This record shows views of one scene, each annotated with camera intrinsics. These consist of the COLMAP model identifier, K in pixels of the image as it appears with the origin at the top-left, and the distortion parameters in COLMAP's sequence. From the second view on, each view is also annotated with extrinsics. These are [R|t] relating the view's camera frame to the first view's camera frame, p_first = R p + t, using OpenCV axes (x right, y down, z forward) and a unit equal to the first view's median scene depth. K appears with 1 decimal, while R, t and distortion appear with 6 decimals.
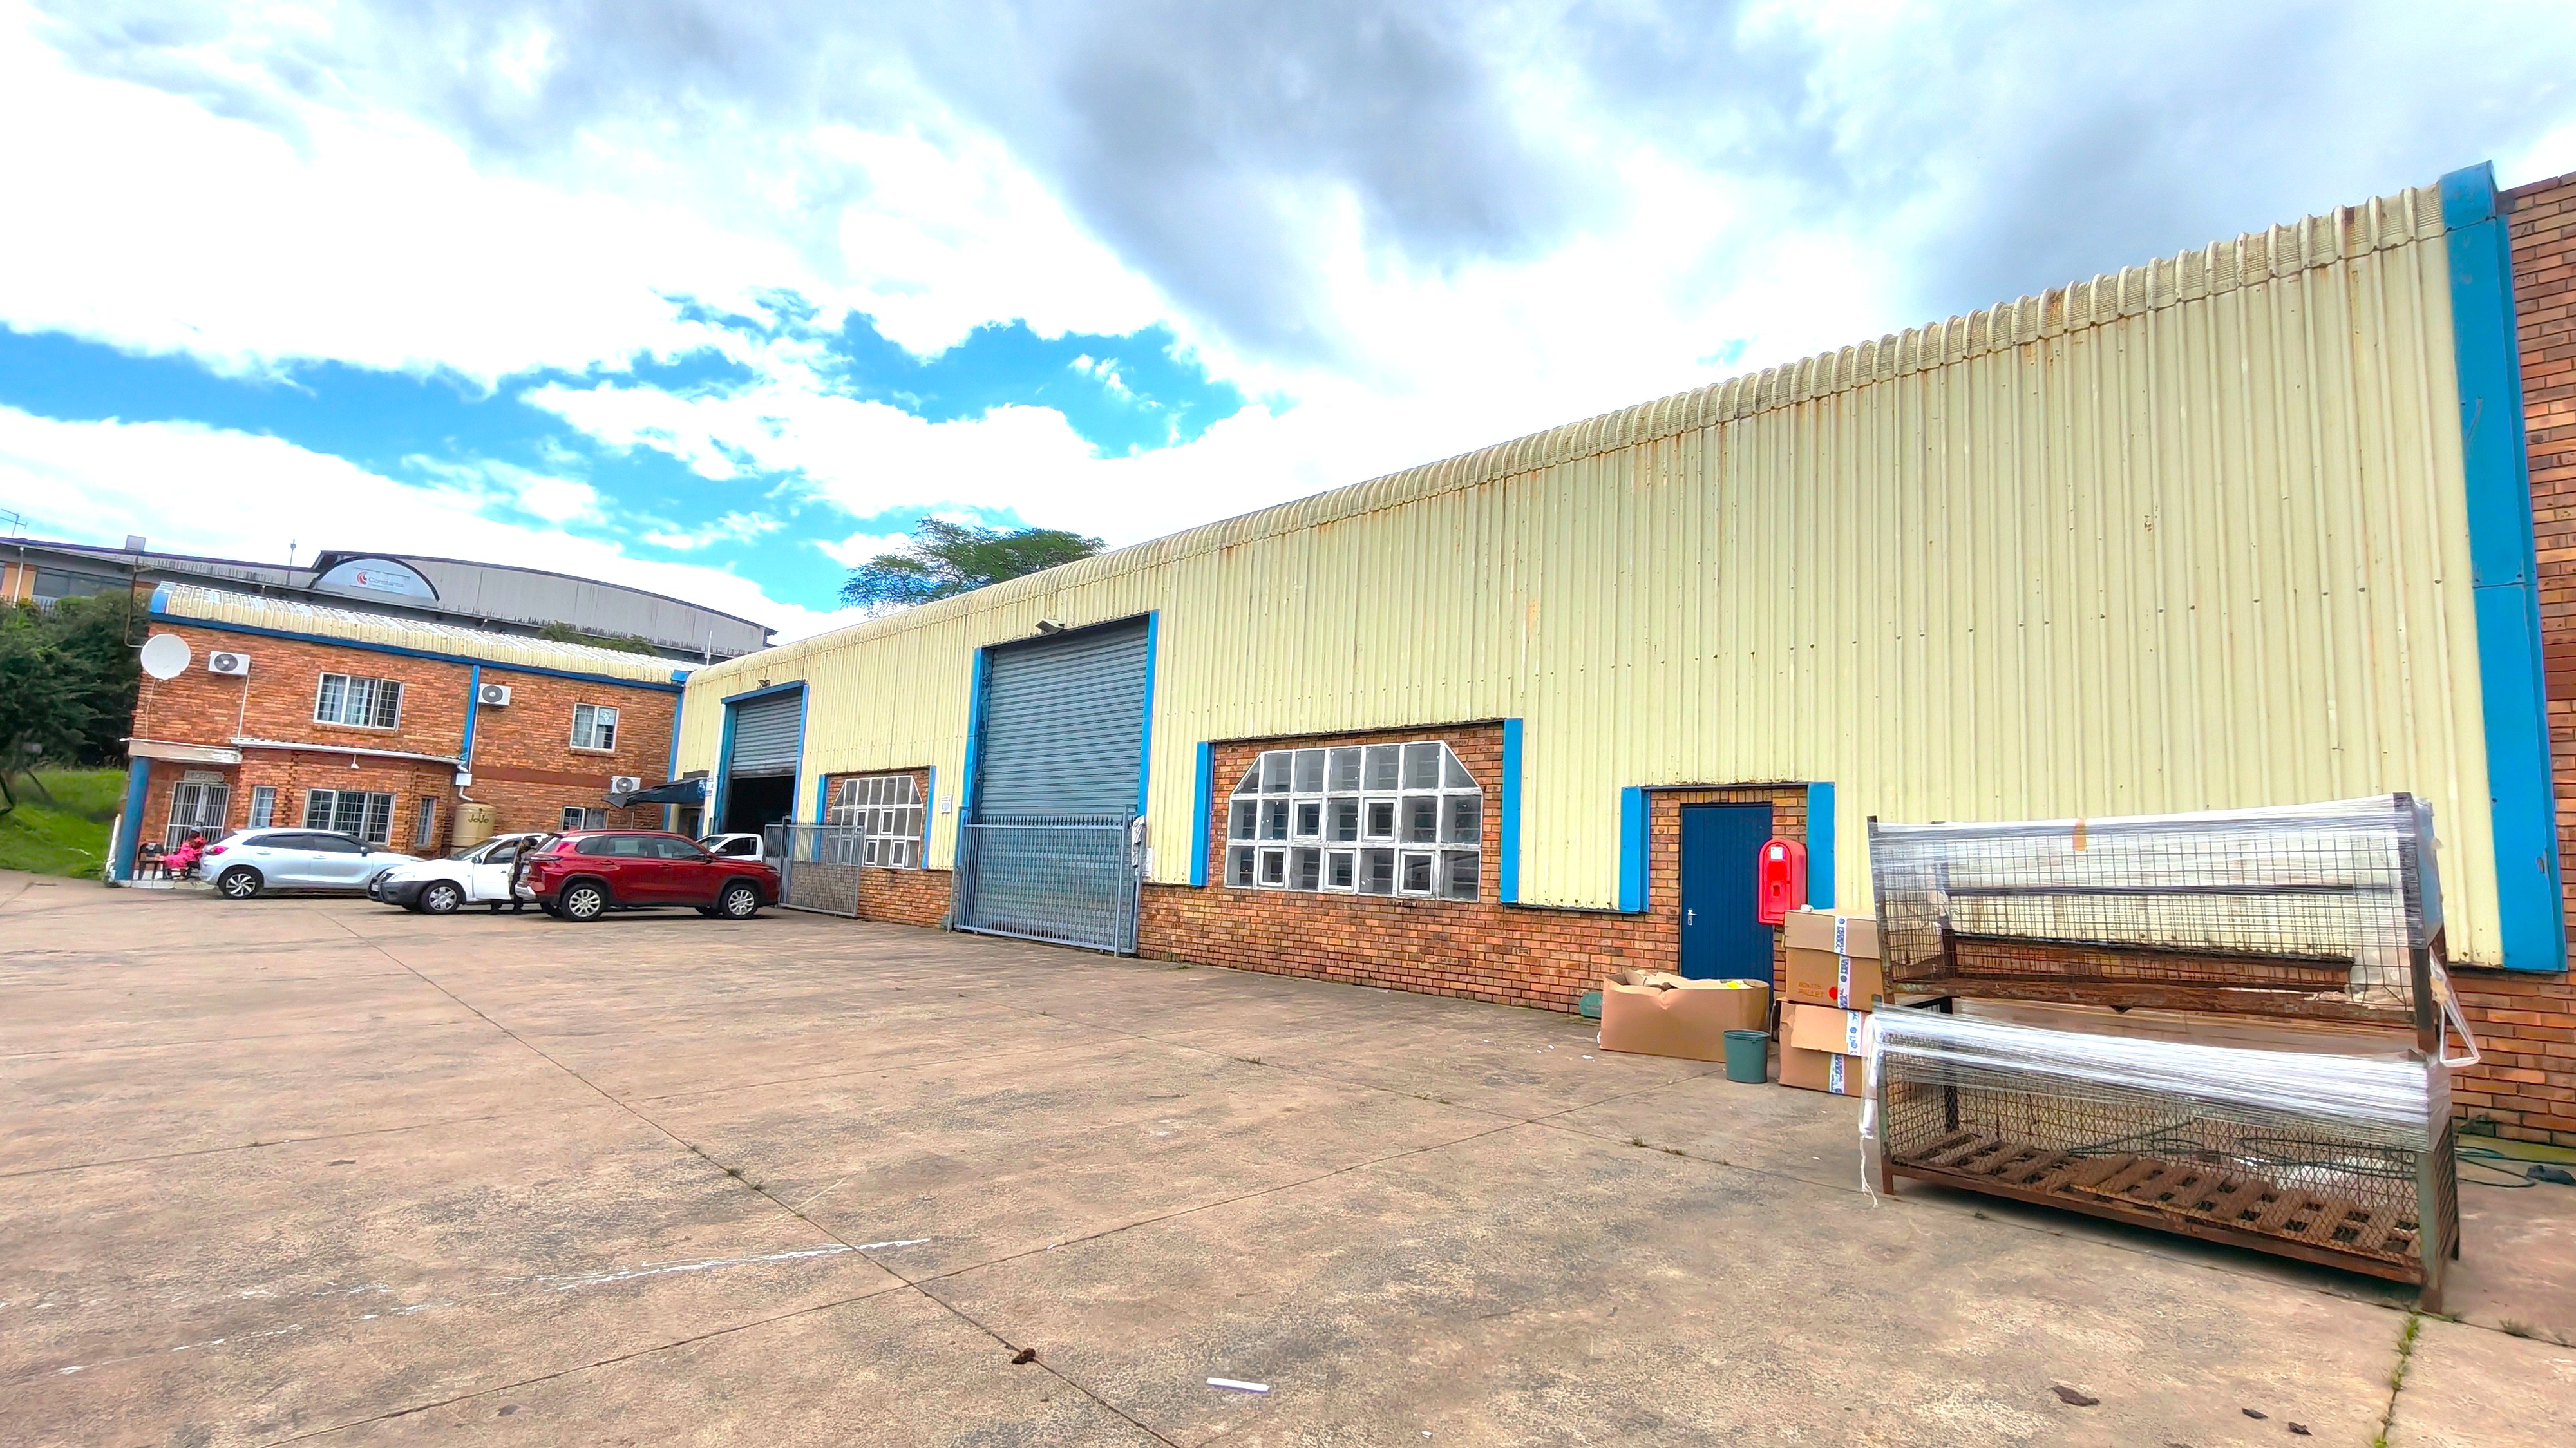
lens RADIAL K [[1179.8, 0, 1288.9], [0, 1179.8, 730.7], [0, 0, 1]] dist [-0.001752, 0.000657]
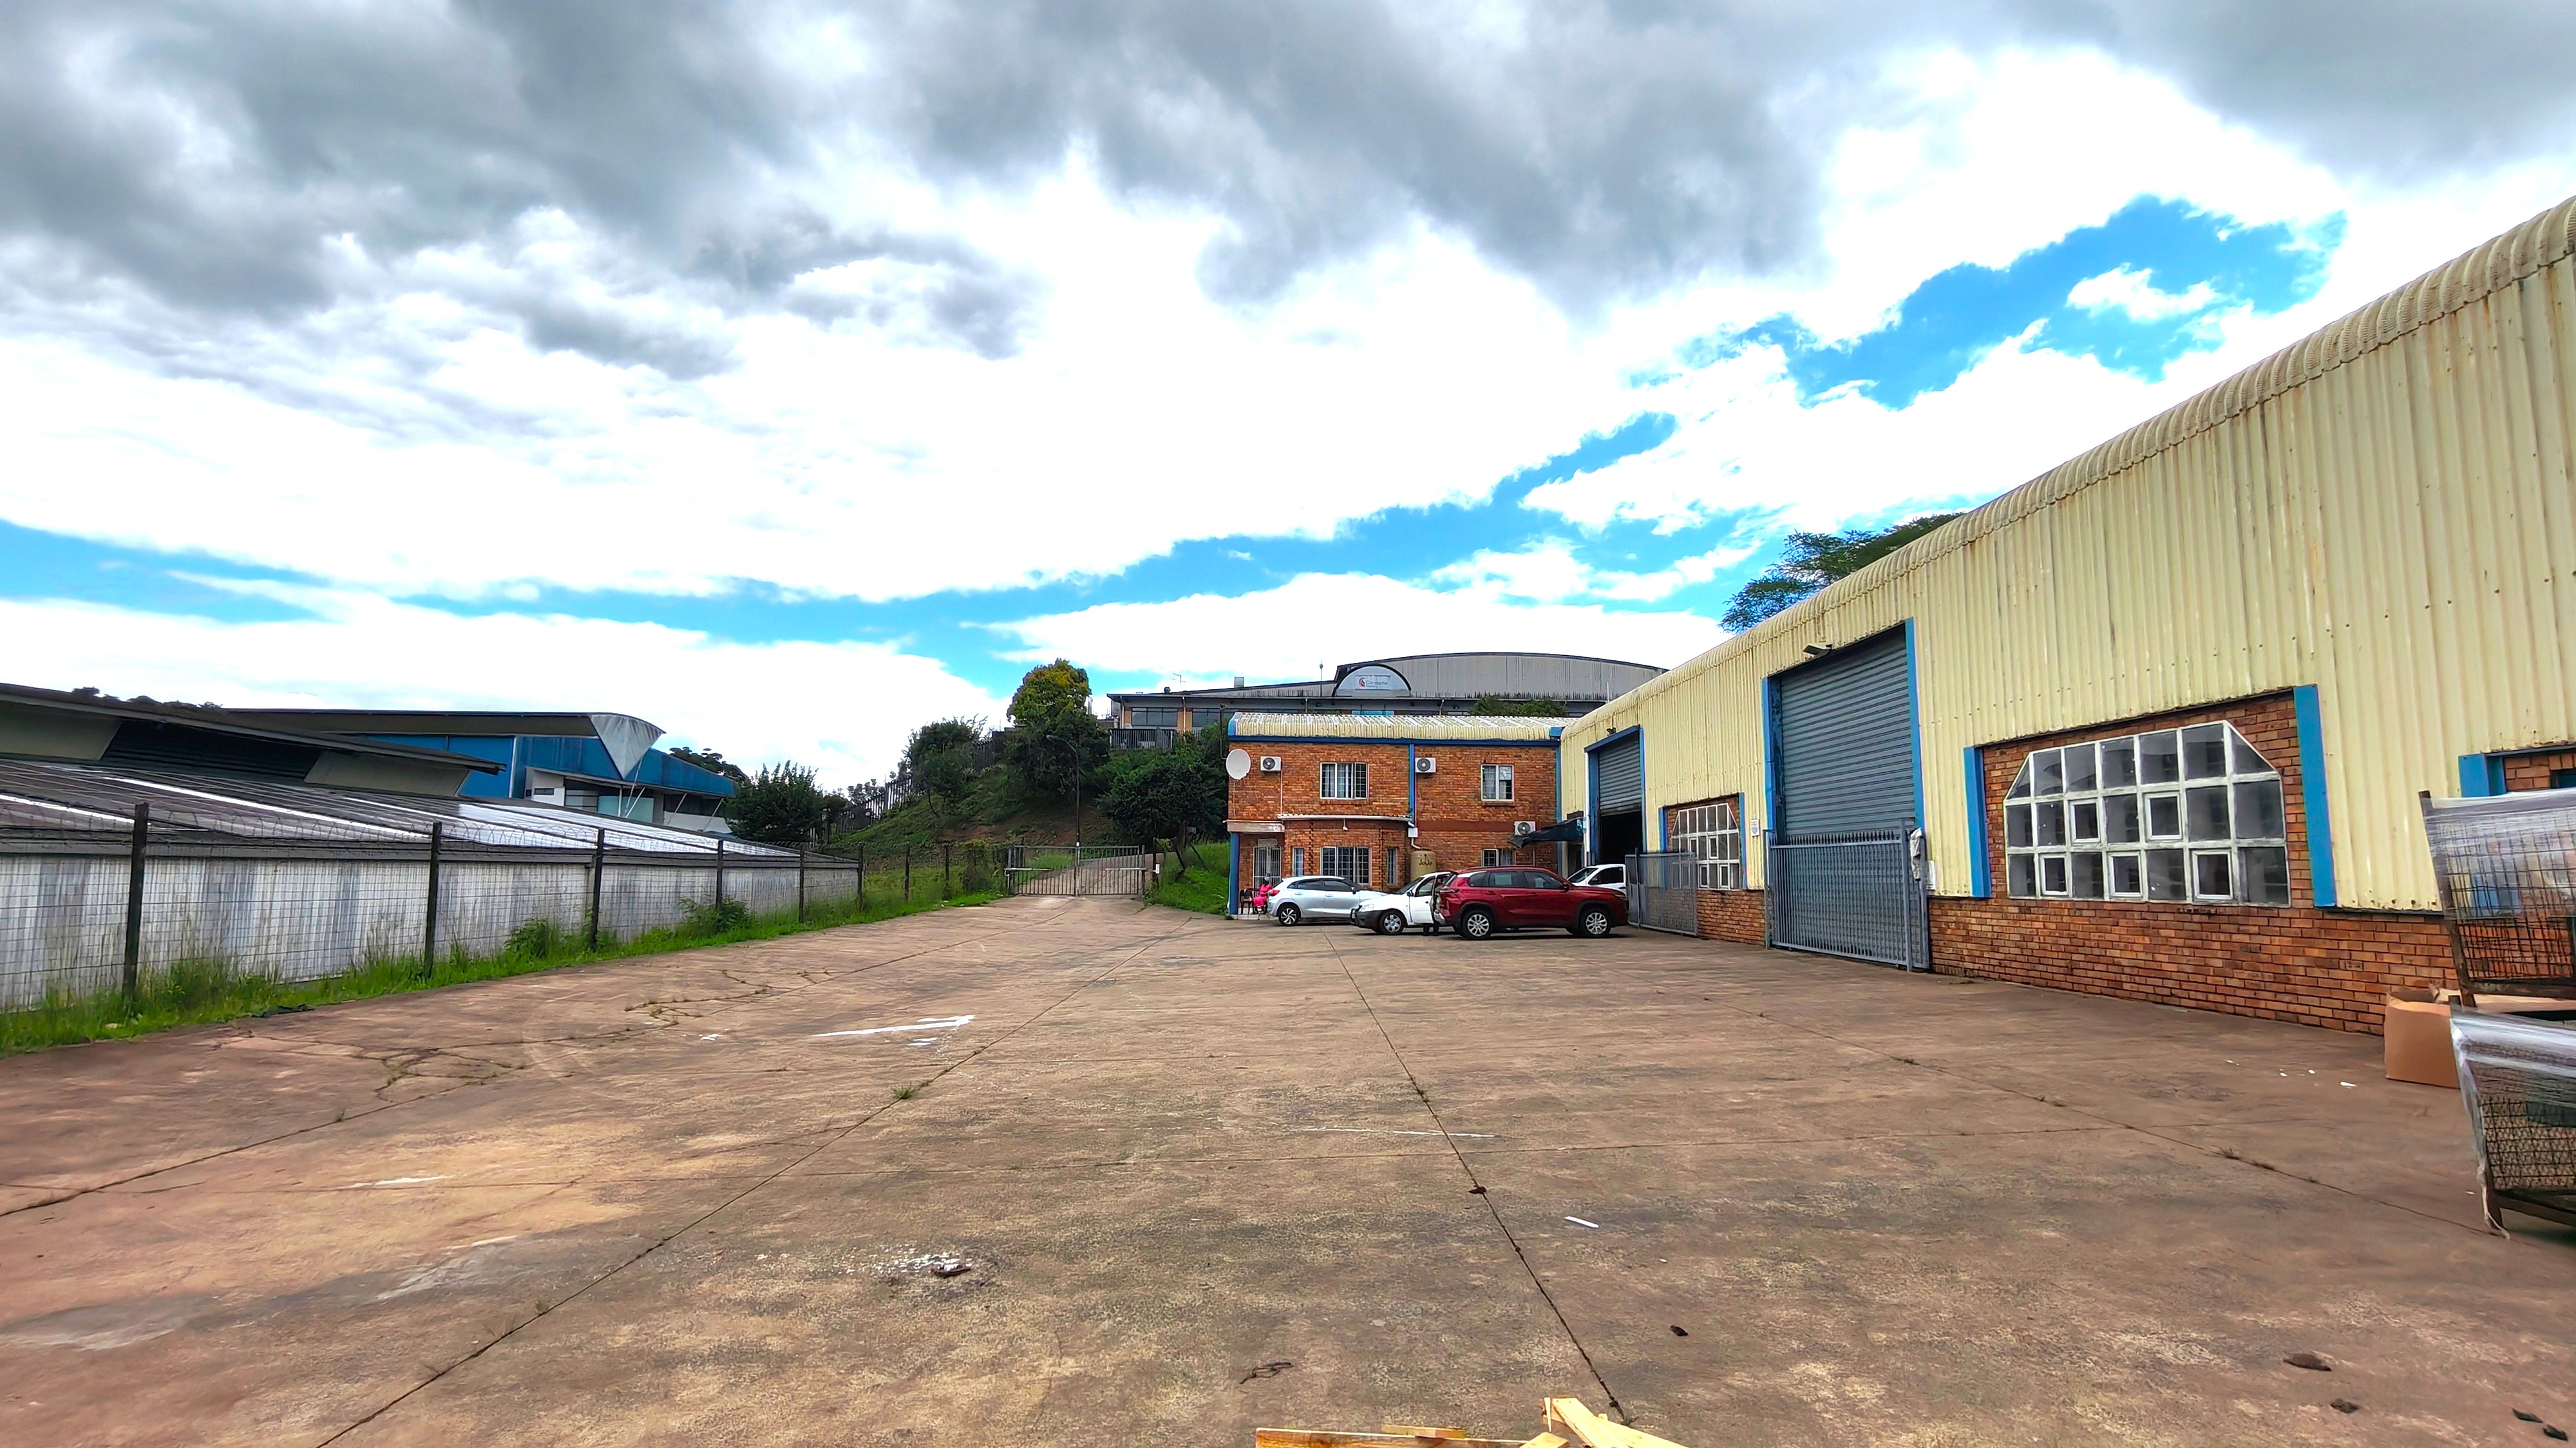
lens RADIAL K [[1179.8, 0, 1294.2], [0, 1179.8, 728.6], [0, 0, 1]] dist [-0.001752, 0.000657]
pose [[0.727223, -0.124779, -0.674964, 0.237505], [0.109769, 0.991824, -0.065088, -0.004643], [0.677567, -0.026757, 0.734974, -0.104119]]
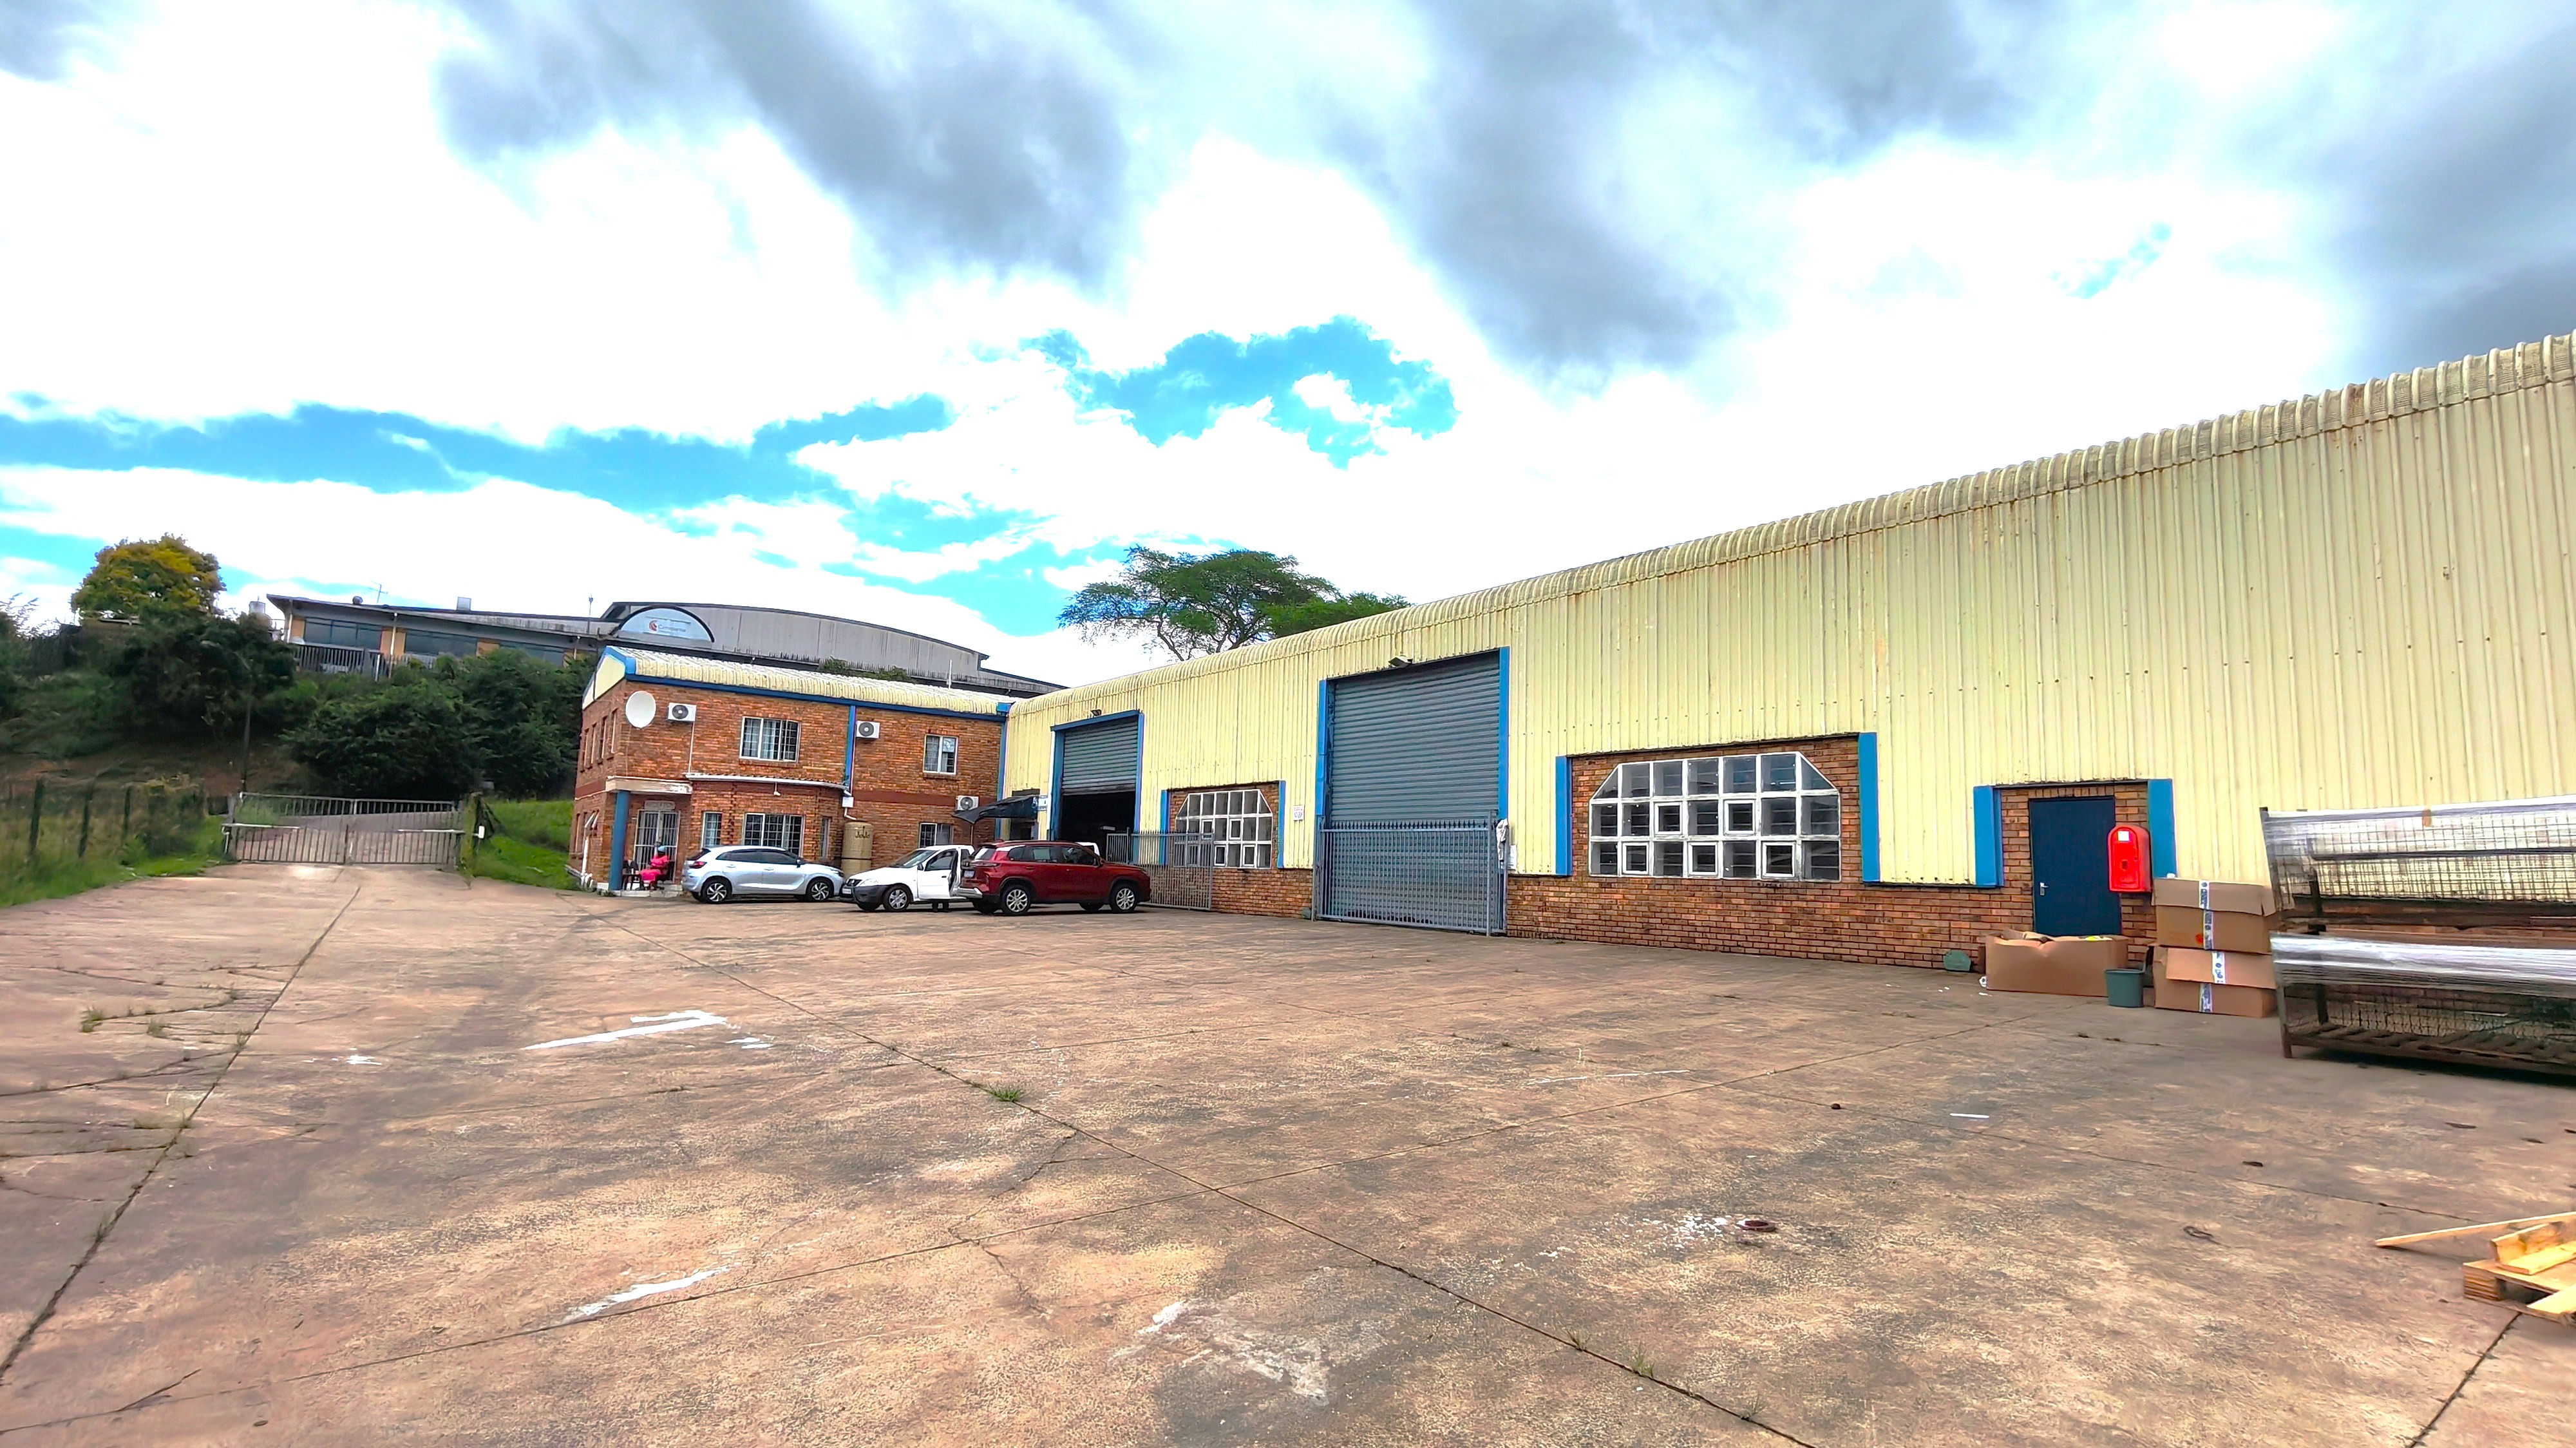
lens RADIAL K [[1179.8, 0, 1291.6], [0, 1179.8, 734.8], [0, 0, 1]] dist [-0.001752, 0.000657]
pose [[0.992360, -0.032321, -0.119064, -0.269889], [0.032596, 0.999469, 0.000364, -0.029385], [0.118989, -0.004242, 0.992887, -0.308866]]
